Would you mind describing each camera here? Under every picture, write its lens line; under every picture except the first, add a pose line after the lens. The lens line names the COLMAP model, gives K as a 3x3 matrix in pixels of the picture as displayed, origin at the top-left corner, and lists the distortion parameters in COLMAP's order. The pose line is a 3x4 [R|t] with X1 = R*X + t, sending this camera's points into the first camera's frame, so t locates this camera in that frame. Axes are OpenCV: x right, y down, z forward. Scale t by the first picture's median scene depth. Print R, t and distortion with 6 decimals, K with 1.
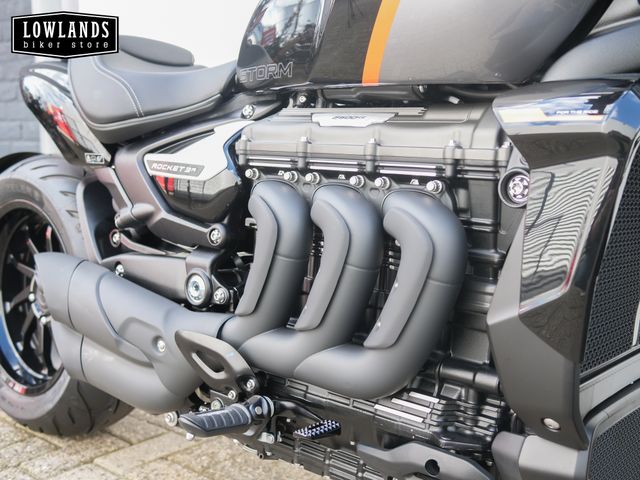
lens RADIAL K [[736.5, 0, 320.0], [0, 736.5, 240.0], [0, 0, 1]] dist [-0.028548, -0.005243]
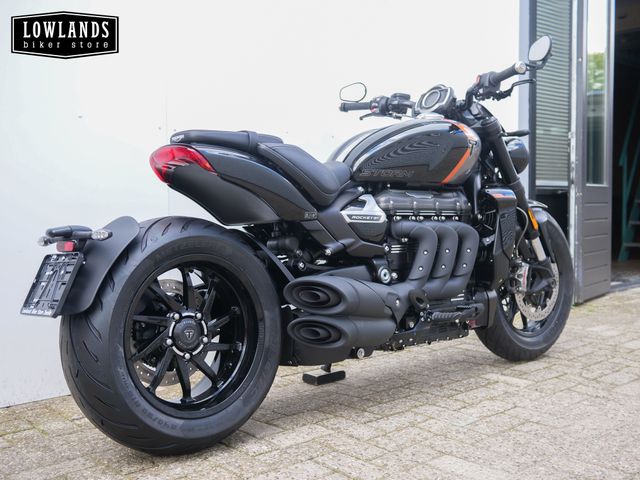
lens RADIAL K [[736.5, 0, 320.0], [0, 736.5, 240.0], [0, 0, 1]] dist [-0.028548, -0.005243]
pose [[0.134847, -0.048342, 0.989686, -2.253846], [0.143696, 0.989204, 0.028739, -0.118741], [-0.980392, 0.138339, 0.140338, 0.898703]]
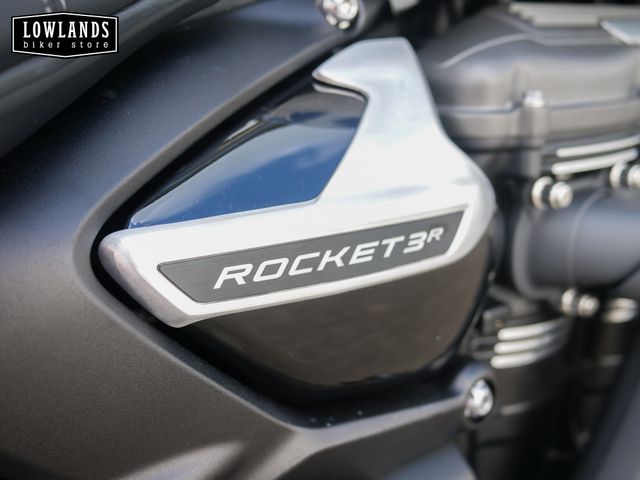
lens RADIAL K [[736.5, 0, 320.0], [0, 736.5, 240.0], [0, 0, 1]] dist [-0.028548, -0.005243]
pose [[0.207793, -0.320096, 0.924316, -0.454078], [0.120278, 0.946132, 0.300612, -0.188395], [-0.970750, 0.048710, 0.235100, 0.998373]]
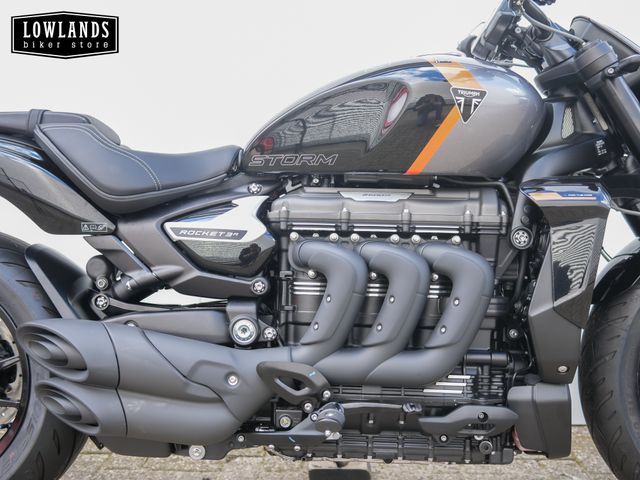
lens RADIAL K [[736.5, 0, 320.0], [0, 736.5, 240.0], [0, 0, 1]] dist [-0.028548, -0.005243]
pose [[0.798124, -0.017483, 0.602239, -0.818056], [0.080597, 0.993693, -0.077965, 0.021579], [-0.597078, 0.110764, 0.794499, -0.061403]]
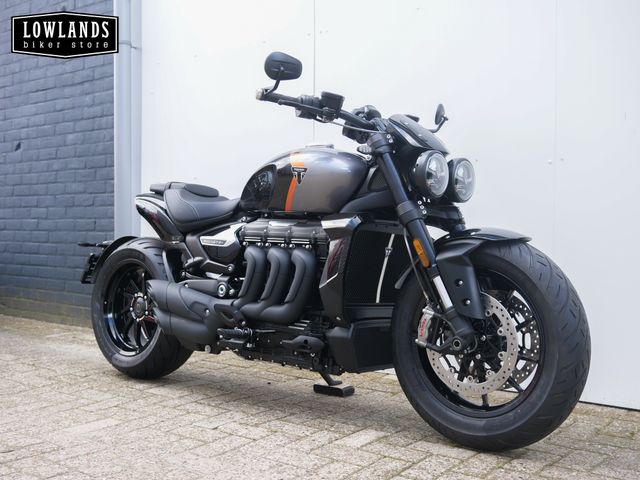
lens RADIAL K [[736.5, 0, 320.0], [0, 736.5, 240.0], [0, 0, 1]] dist [-0.028548, -0.005243]
pose [[0.999773, 0.012520, 0.017233, 0.119110], [-0.010142, 0.991228, -0.131777, 0.226440], [-0.018732, 0.131572, 0.991130, -1.507427]]
